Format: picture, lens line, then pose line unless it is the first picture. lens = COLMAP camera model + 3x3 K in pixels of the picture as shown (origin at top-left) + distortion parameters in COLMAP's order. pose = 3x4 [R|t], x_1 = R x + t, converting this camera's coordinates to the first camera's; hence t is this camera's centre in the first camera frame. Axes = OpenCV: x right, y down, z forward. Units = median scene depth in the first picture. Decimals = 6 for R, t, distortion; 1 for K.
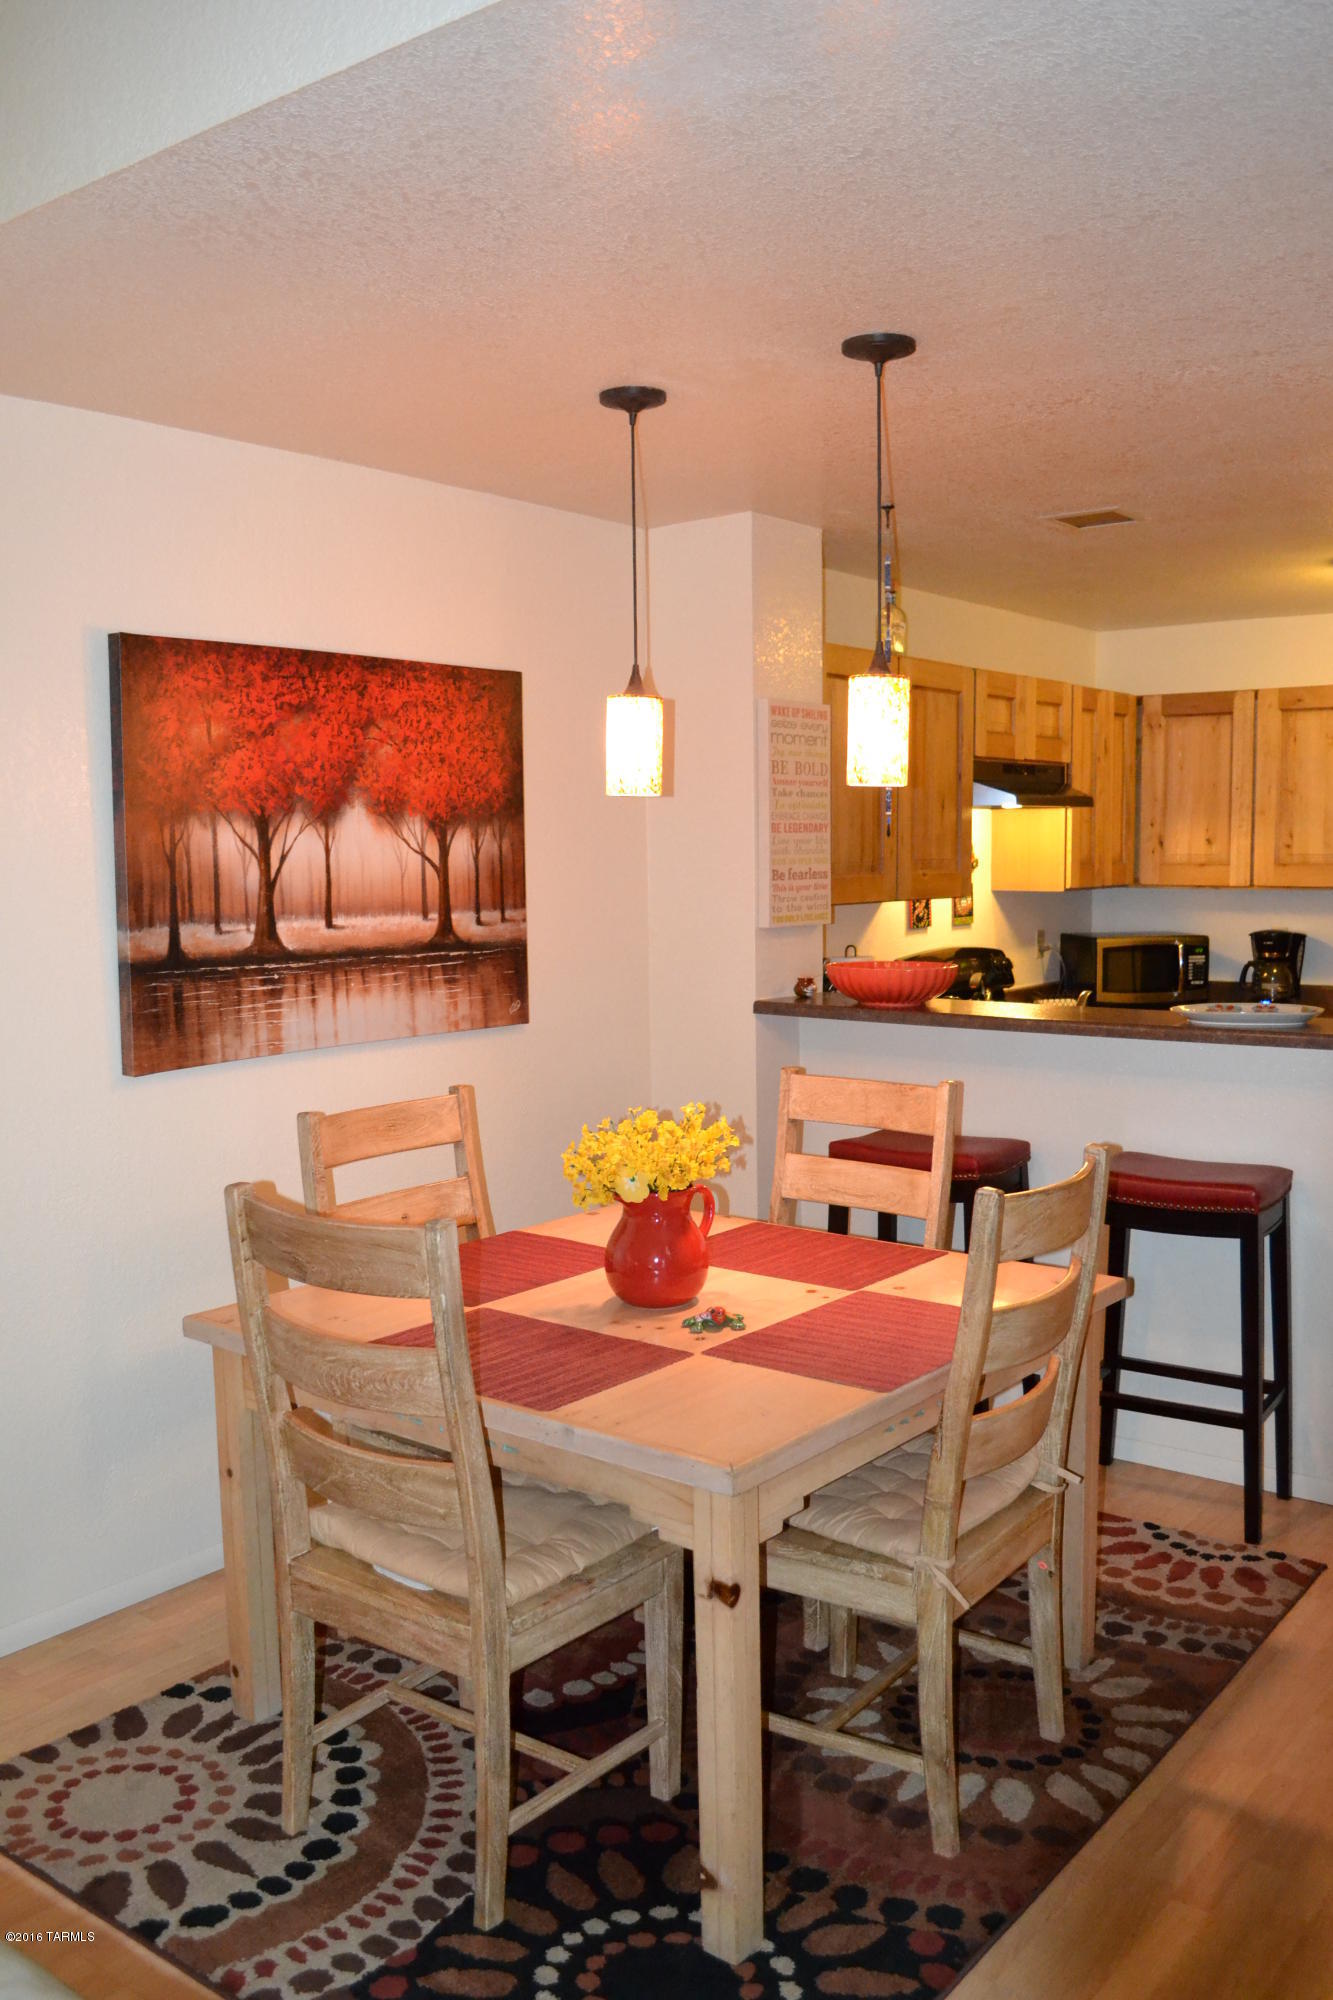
lens RADIAL K [[1692.6, 0, 673.3], [0, 1692.6, 1015.1], [0, 0, 1]] dist [-0.077356, 0.003784]
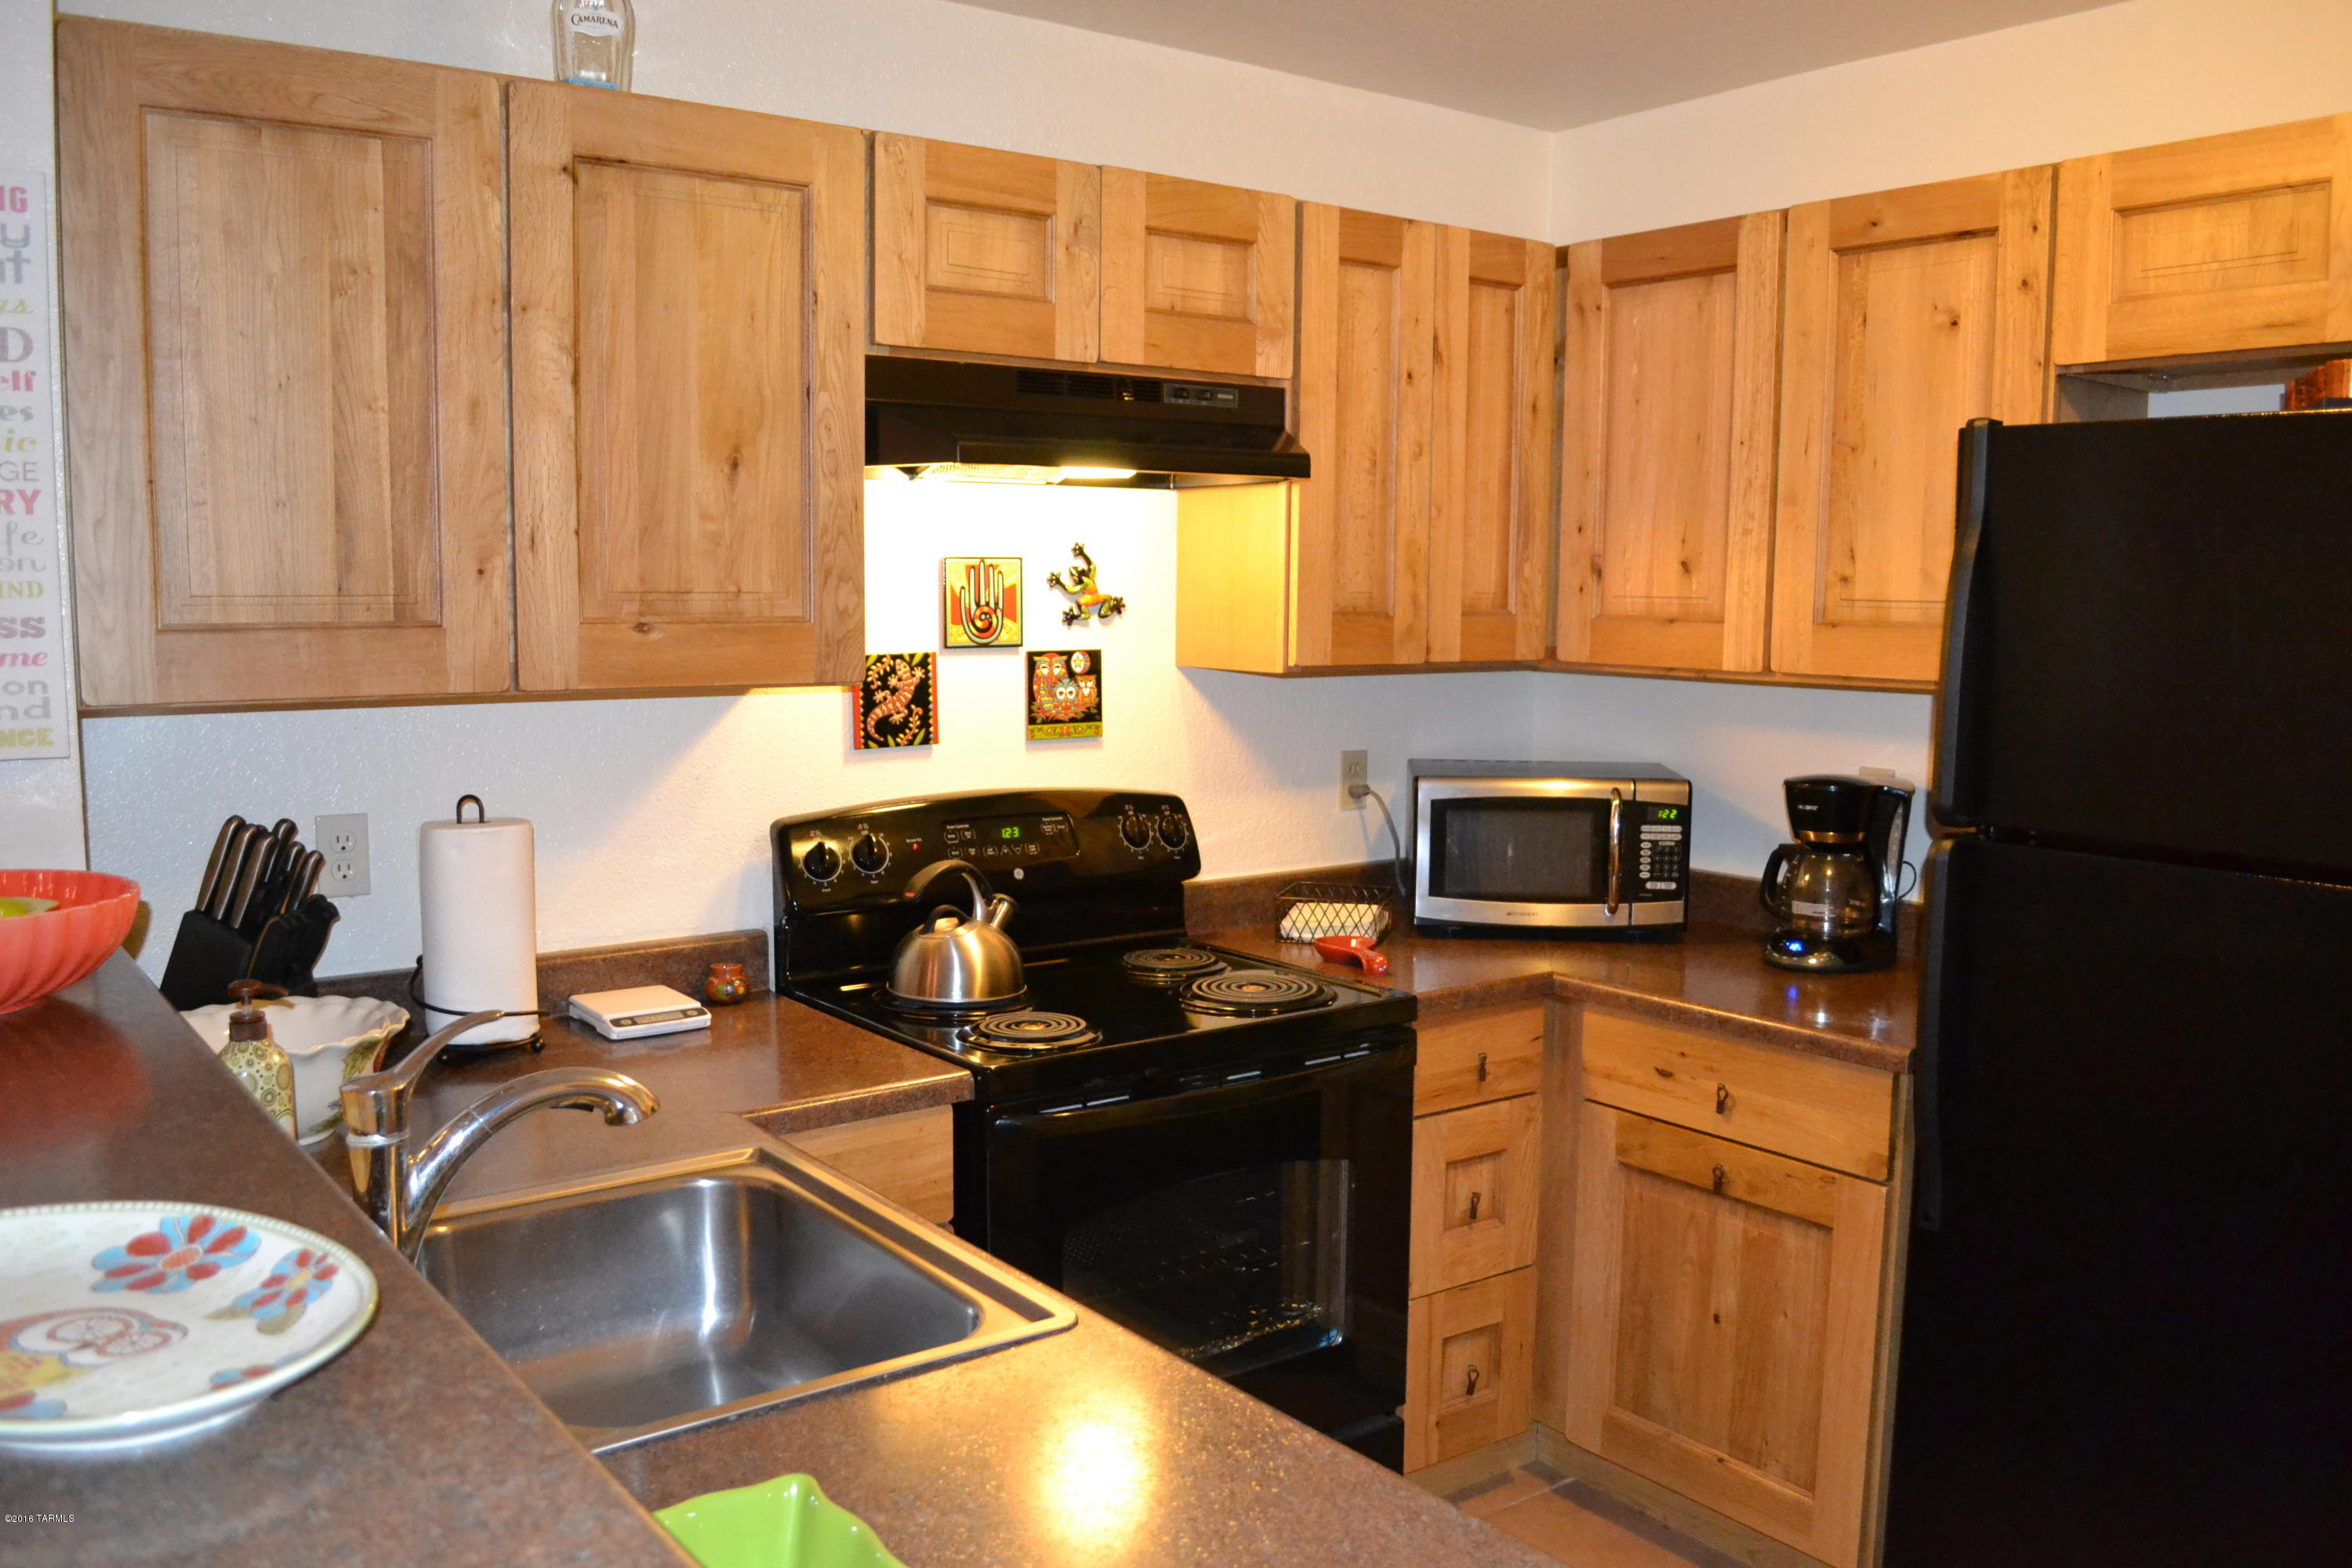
lens RADIAL K [[1893.9, 0, 1168.2], [0, 1893.9, 786.8], [0, 0, 1]] dist [-0.075579, 0.005860]
pose [[0.963608, 0.046246, -0.263289, 0.458364], [-0.044575, 0.998930, 0.012322, -0.066577], [0.263577, -0.000137, 0.964638, 0.703918]]
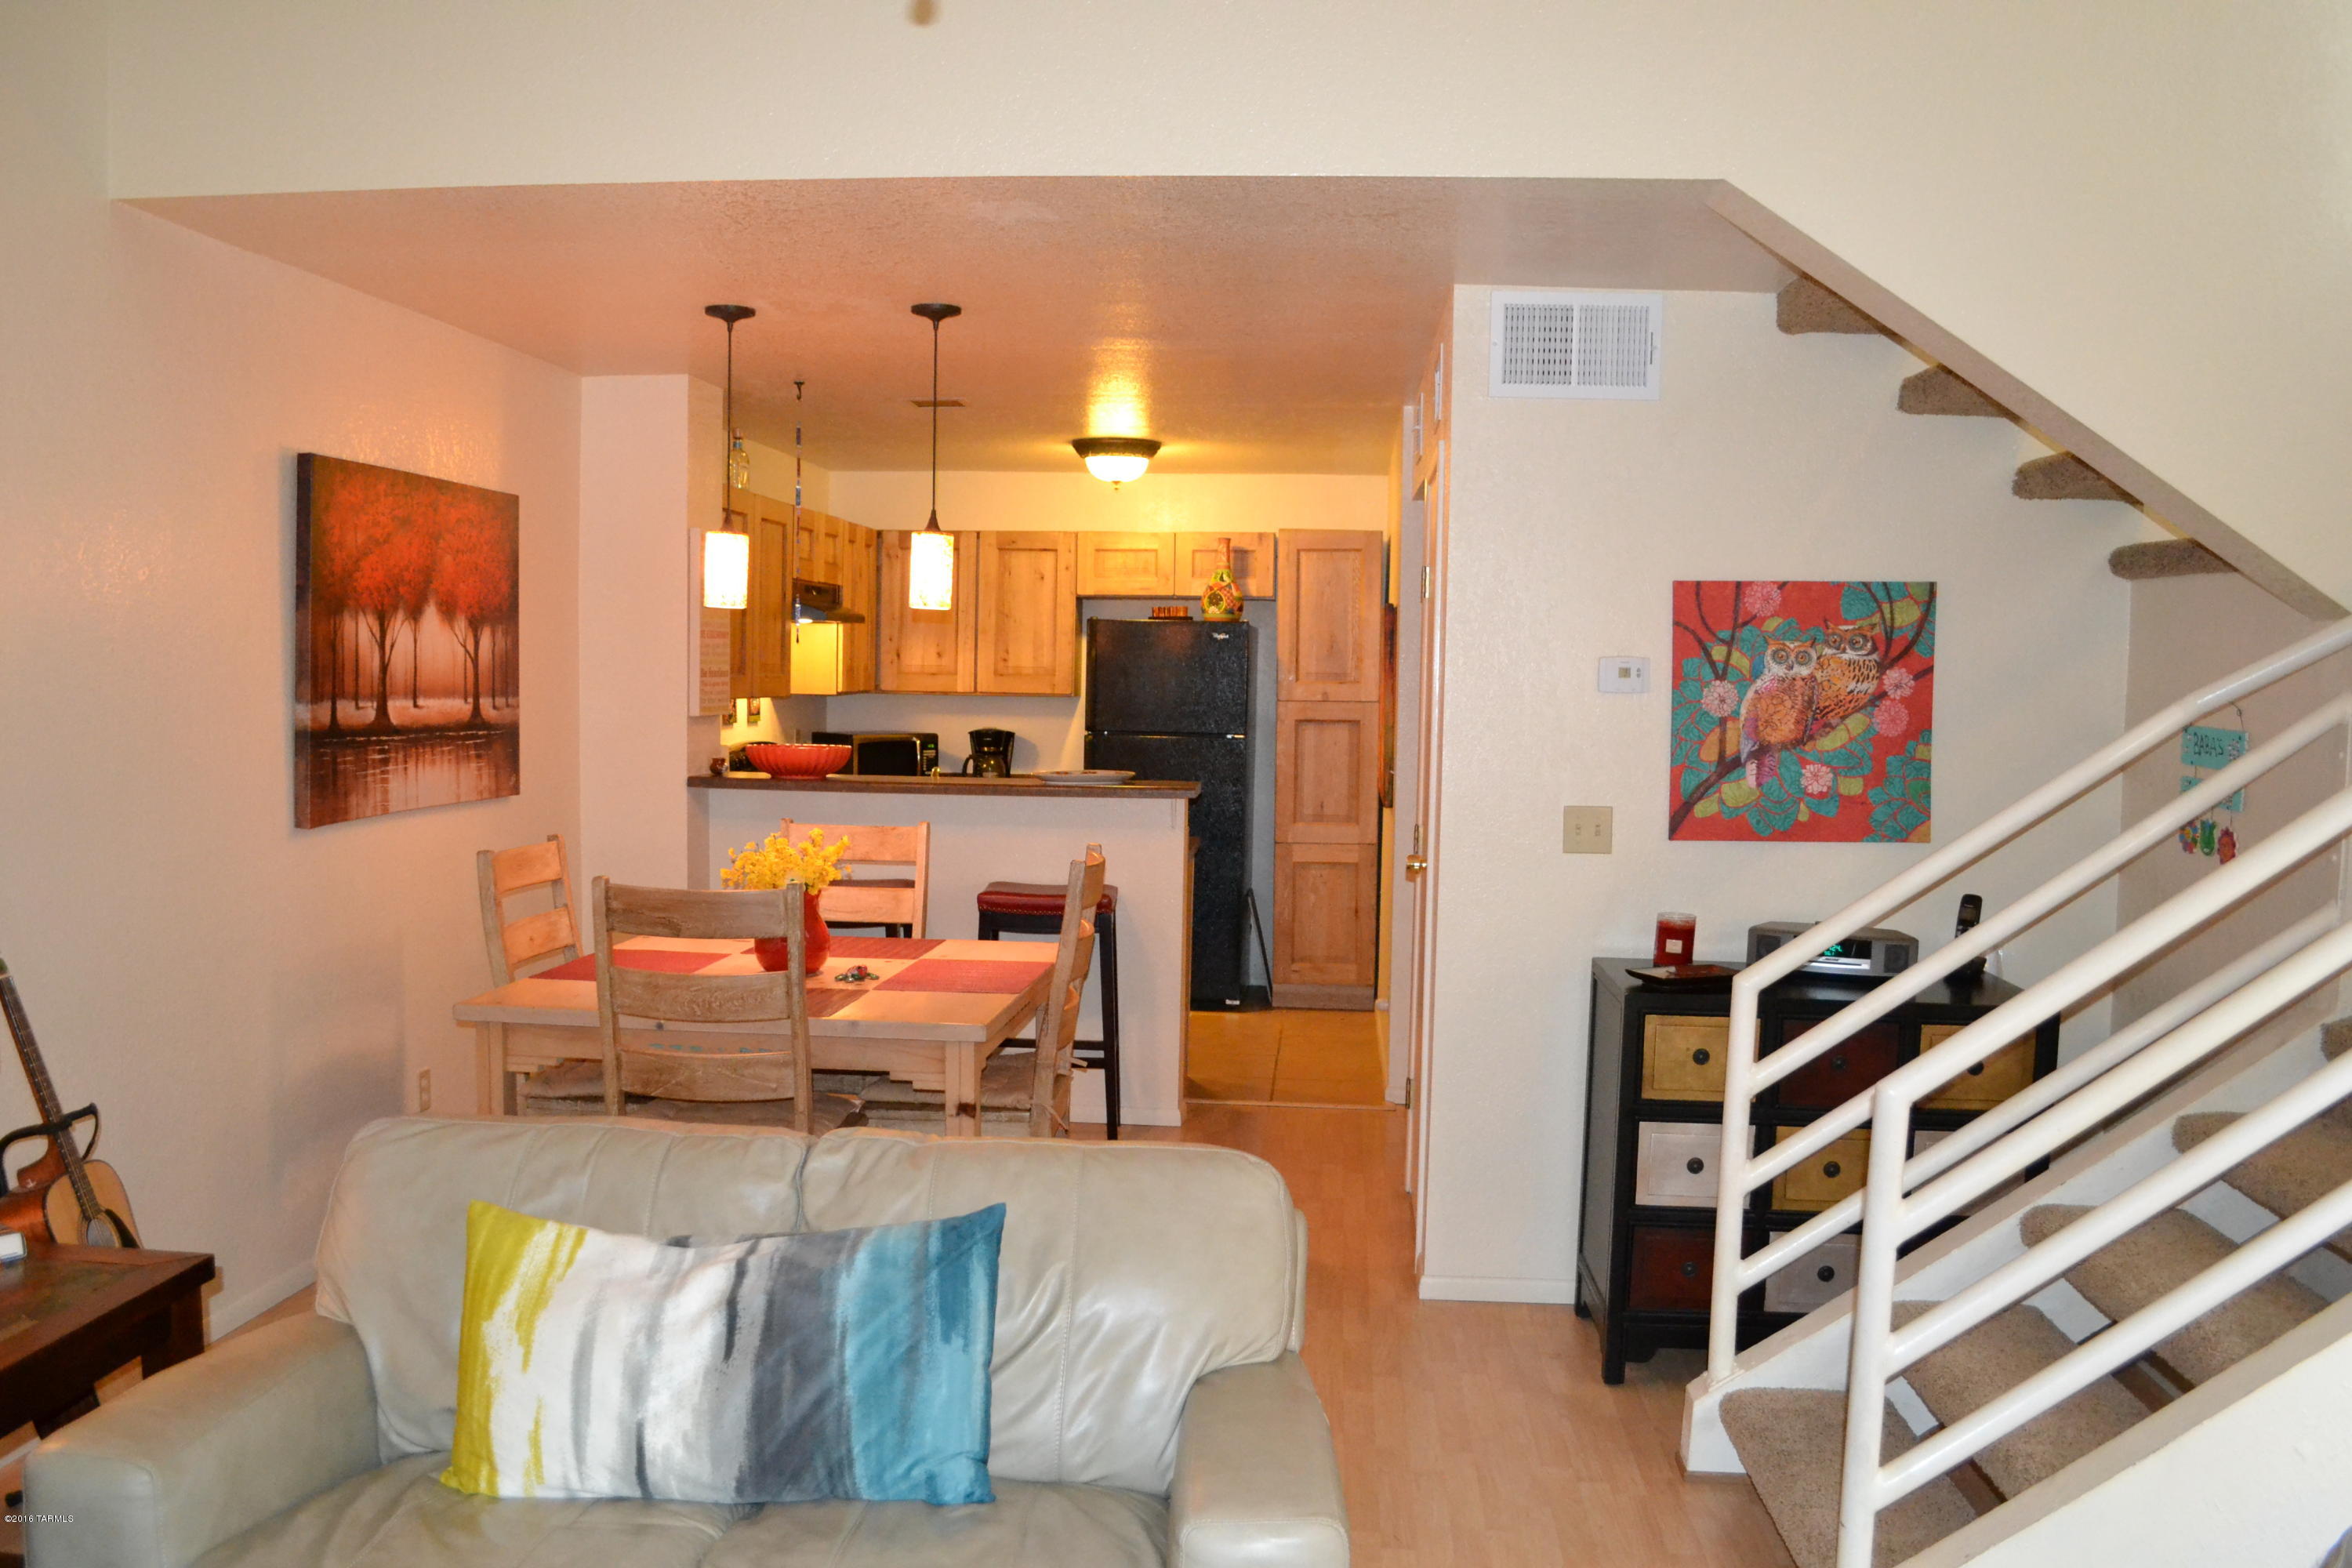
lens RADIAL K [[1893.9, 0, 1166.0], [0, 1893.9, 796.1], [0, 0, 1]] dist [-0.075579, 0.005860]
pose [[0.842753, -0.012232, 0.538162, -0.388590], [0.028334, 0.999364, -0.021656, 0.044440], [-0.537555, 0.033499, 0.842563, -0.316113]]
